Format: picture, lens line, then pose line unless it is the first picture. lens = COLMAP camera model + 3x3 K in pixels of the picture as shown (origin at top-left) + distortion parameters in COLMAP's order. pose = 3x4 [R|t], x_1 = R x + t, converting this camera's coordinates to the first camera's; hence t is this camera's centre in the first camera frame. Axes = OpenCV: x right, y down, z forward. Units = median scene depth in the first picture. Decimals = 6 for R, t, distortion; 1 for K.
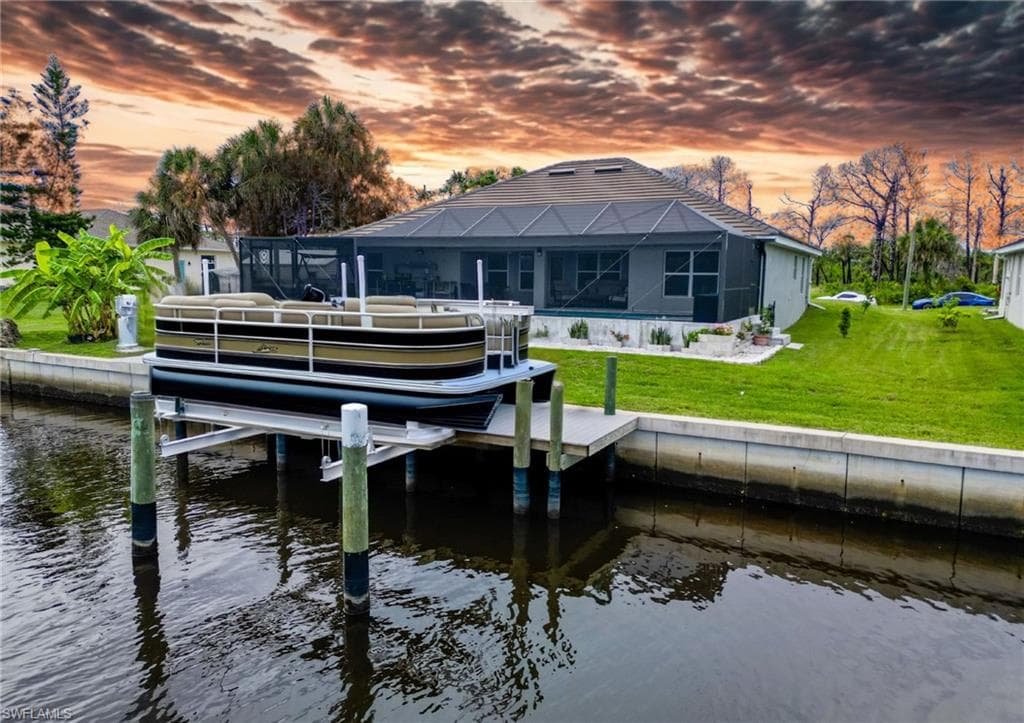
lens RADIAL K [[721.4, 0, 512.0], [0, 721.4, 361.5], [0, 0, 1]] dist [0.000365, 0.000141]
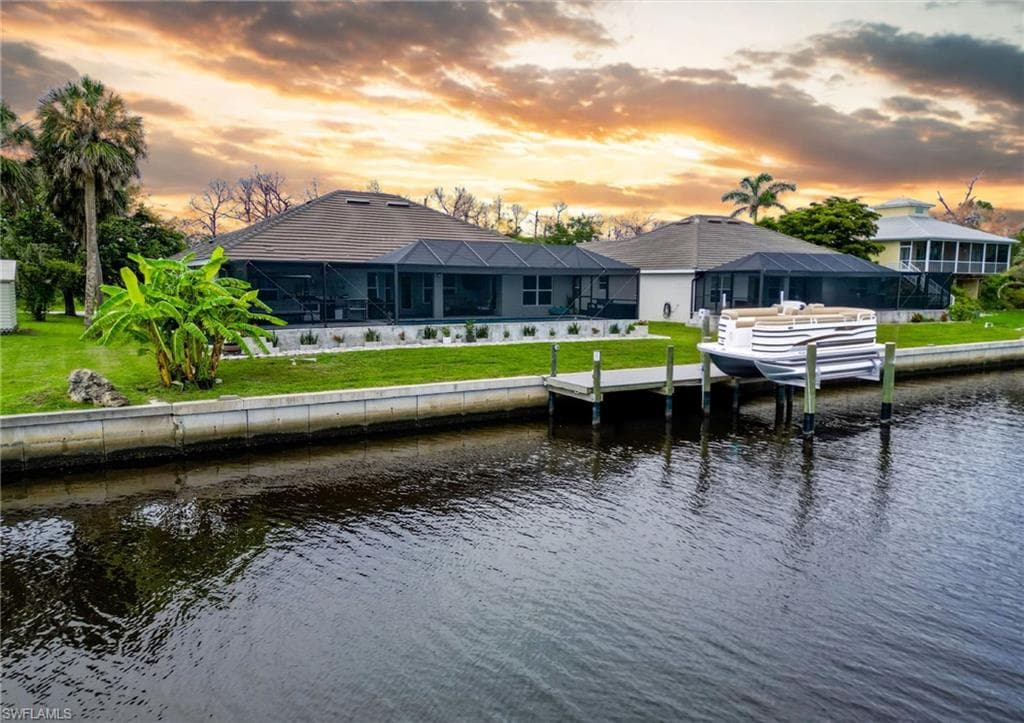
lens RADIAL K [[721.4, 0, 512.0], [0, 721.4, 361.5], [0, 0, 1]] dist [0.000365, 0.000141]
pose [[0.514920, -0.103391, 0.850981, -1.370792], [0.098350, 0.993270, 0.061168, -0.084361], [-0.851578, 0.052197, 0.521623, 0.286553]]
